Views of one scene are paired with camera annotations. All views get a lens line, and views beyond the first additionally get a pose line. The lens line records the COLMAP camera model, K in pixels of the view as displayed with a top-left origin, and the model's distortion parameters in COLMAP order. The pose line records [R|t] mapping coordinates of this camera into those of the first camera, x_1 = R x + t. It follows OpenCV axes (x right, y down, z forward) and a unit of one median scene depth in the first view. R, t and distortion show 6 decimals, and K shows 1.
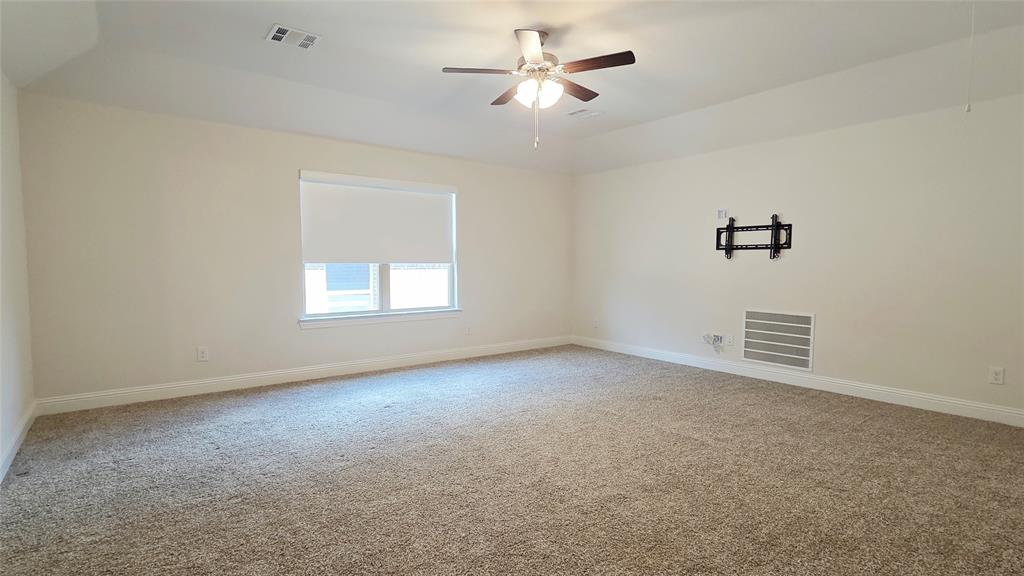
lens RADIAL K [[494.0, 0, 504.4], [0, 494.0, 295.3], [0, 0, 1]] dist [0.008791, -0.000579]
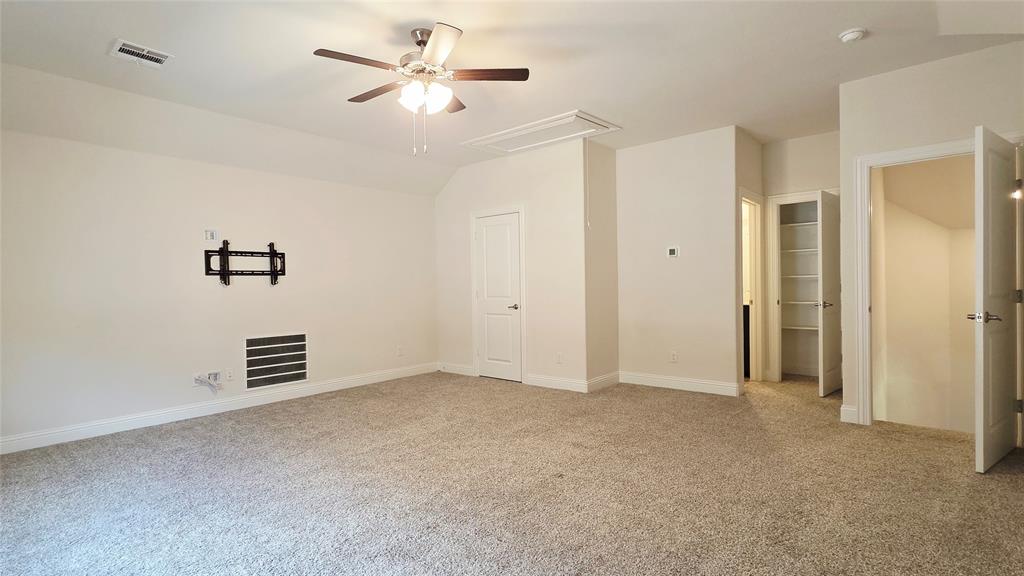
lens RADIAL K [[494.0, 0, 504.4], [0, 494.0, 295.3], [0, 0, 1]] dist [0.008791, -0.000579]
pose [[-0.203068, -0.018727, 0.978986, -0.572198], [0.087439, 0.995476, 0.037180, -0.046792], [-0.975253, 0.093152, -0.200512, 0.724062]]
